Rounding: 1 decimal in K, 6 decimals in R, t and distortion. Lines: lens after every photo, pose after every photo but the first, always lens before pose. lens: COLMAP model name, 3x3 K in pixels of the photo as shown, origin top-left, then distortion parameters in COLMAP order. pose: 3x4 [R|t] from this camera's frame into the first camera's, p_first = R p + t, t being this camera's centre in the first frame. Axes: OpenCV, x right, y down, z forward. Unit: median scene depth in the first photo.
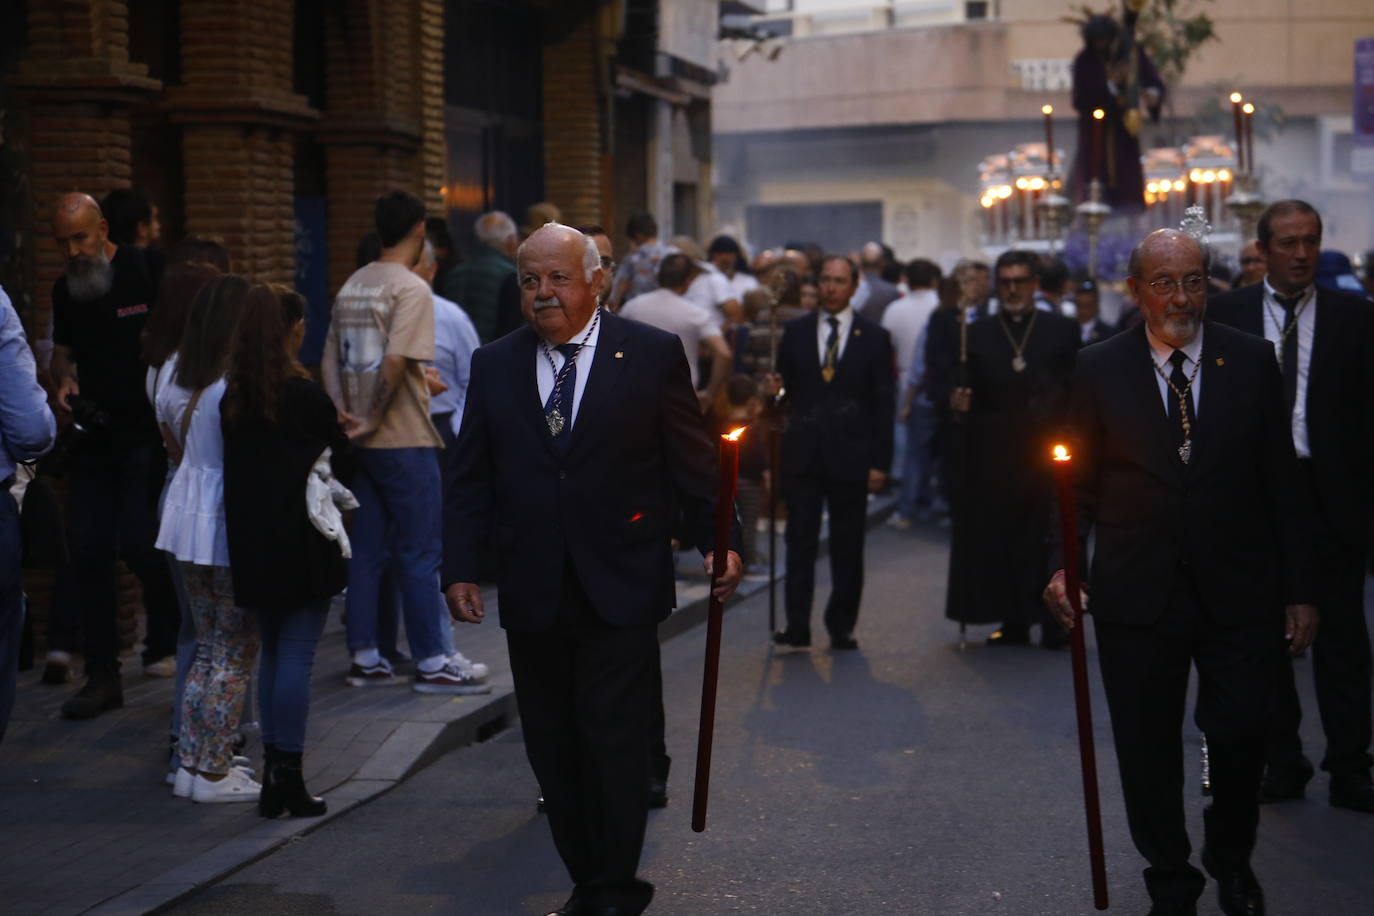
lens RADIAL K [[3434.1, 0, 687.0], [0, 3434.1, 458.0], [0, 0, 1]] dist [-0.040692, -0.664519]
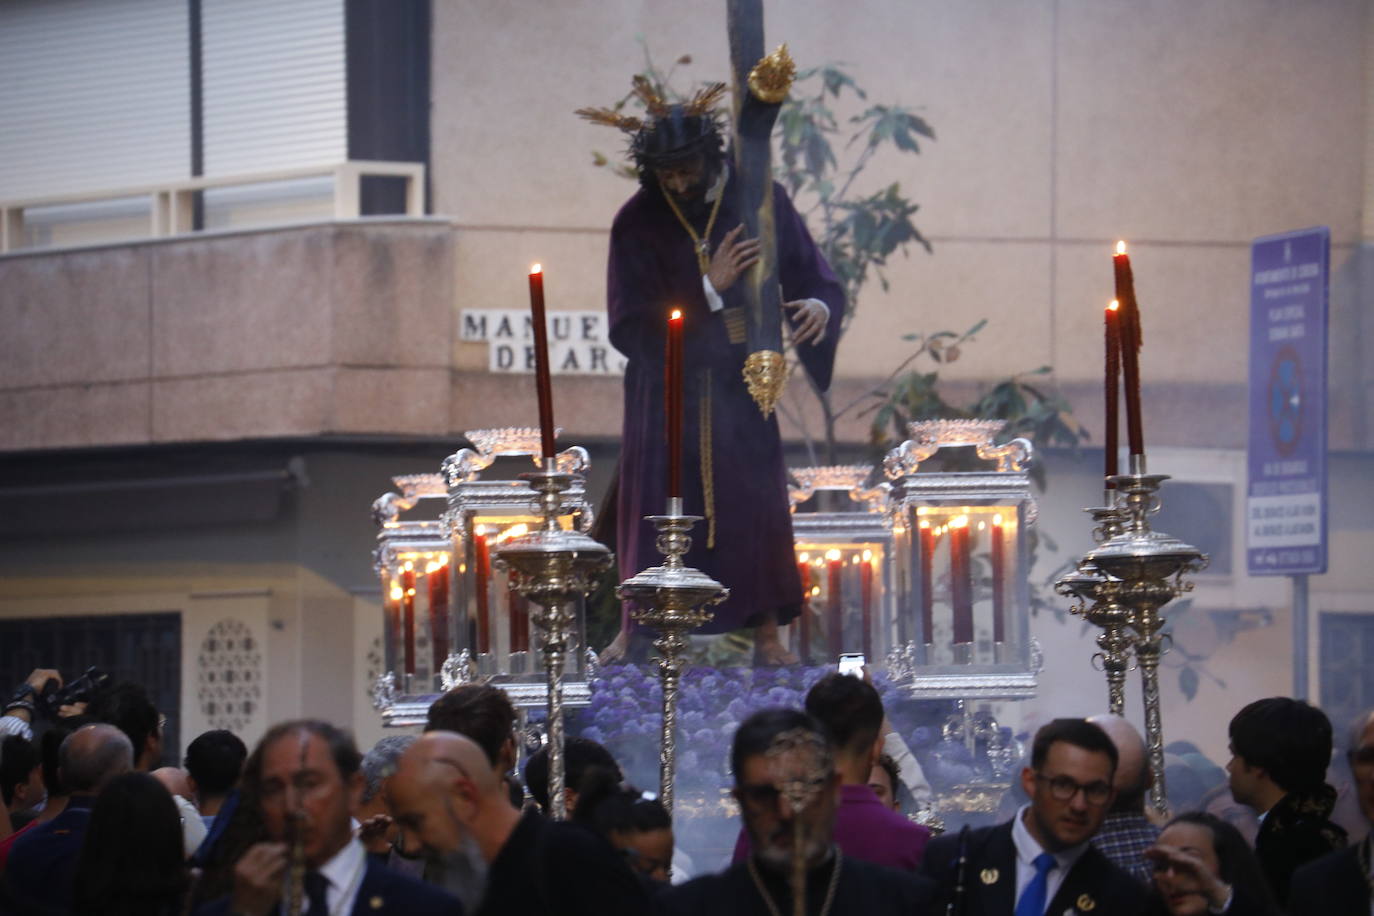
lens RADIAL K [[7039.9, 0, 687.0], [0, 7039.9, 458.0], [0, 0, 1]] dist [1.981545, 2.803348]
pose [[0.991930, 0.019405, 0.125293, 0.017564], [-0.007080, 0.995154, -0.098078, -0.008361], [-0.126589, 0.096400, 0.987260, 0.178094]]
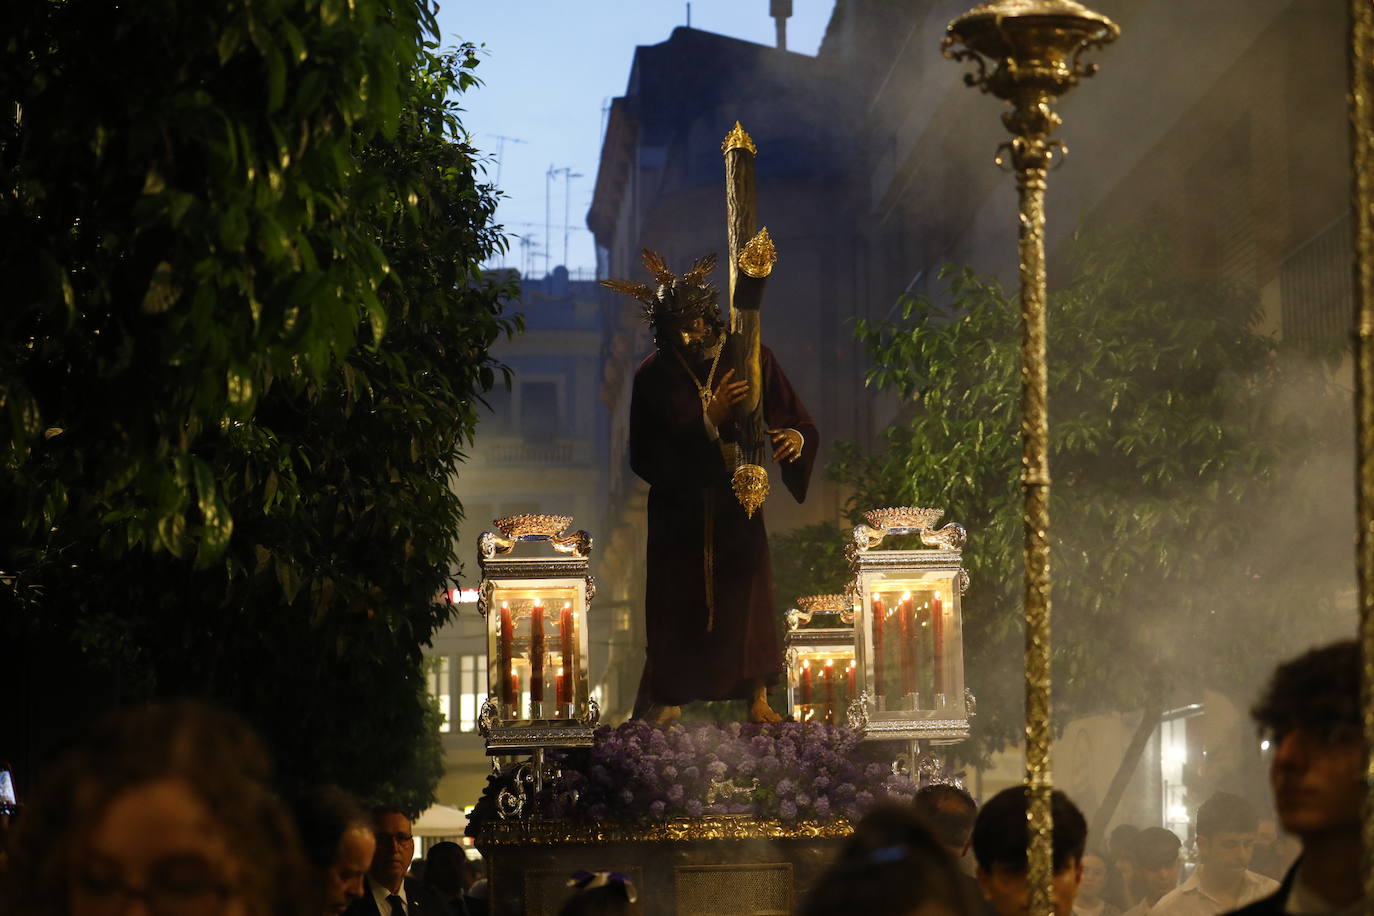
lens RADIAL K [[2679.2, 0, 687.0], [0, 2679.2, 458.0], [0, 0, 1]] dist [-0.249055, 0.099868]
pose [[0.998087, 0.021391, 0.058005, 0.087427], [-0.008783, 0.977777, -0.209462, -0.019898], [-0.061197, 0.208552, 0.976095, 0.554500]]
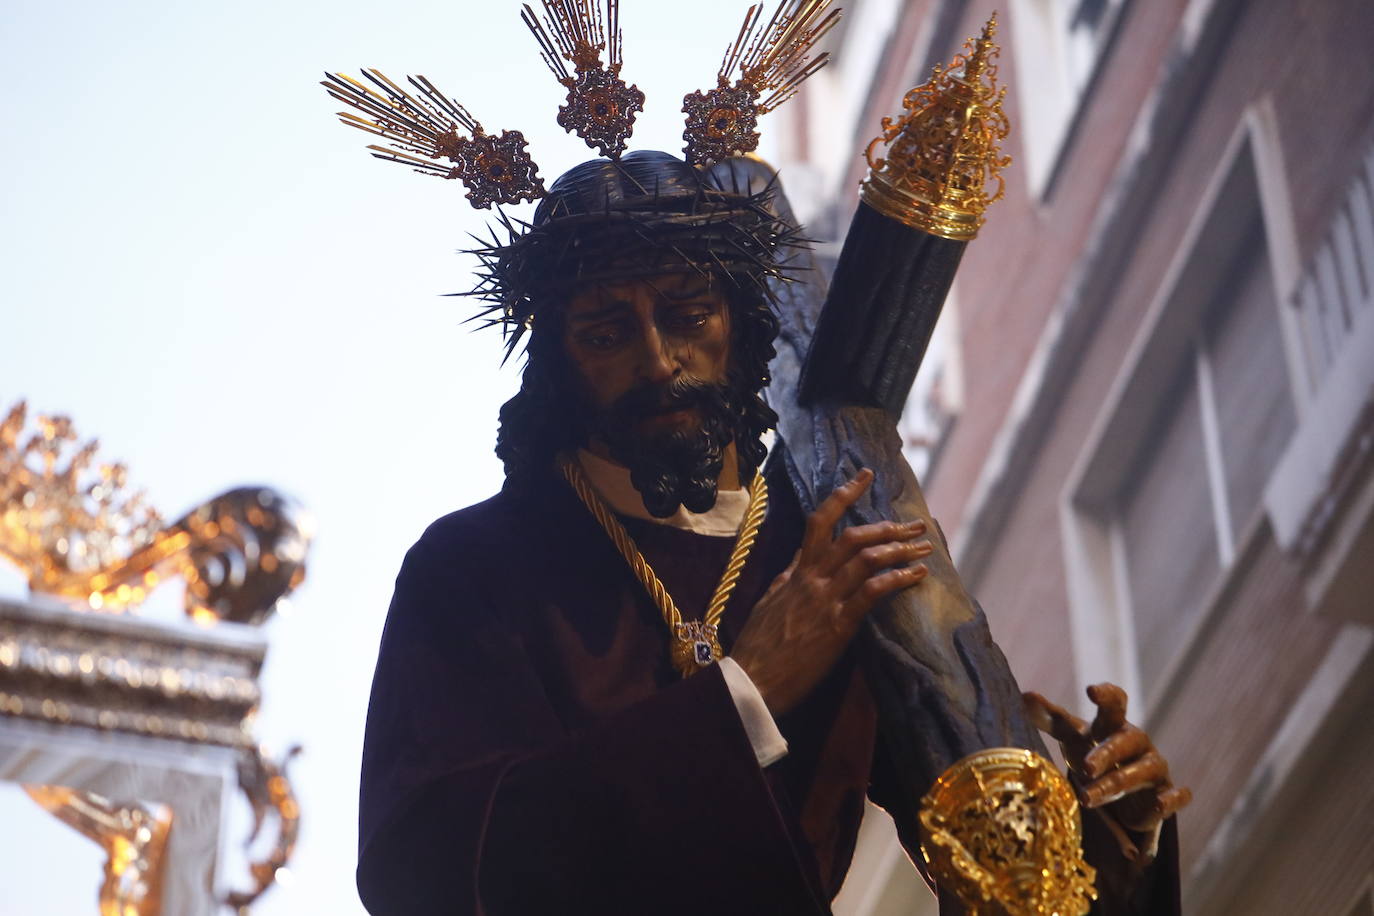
lens RADIAL K [[3052.9, 0, 687.0], [0, 3052.9, 458.0], [0, 0, 1]] dist [-0.195615, -0.015177]
pose [[0.966208, 0.185353, 0.179127, 0.091801], [-0.016822, 0.738788, -0.673728, -0.043016], [-0.257215, 0.647948, 0.716941, 0.823366]]
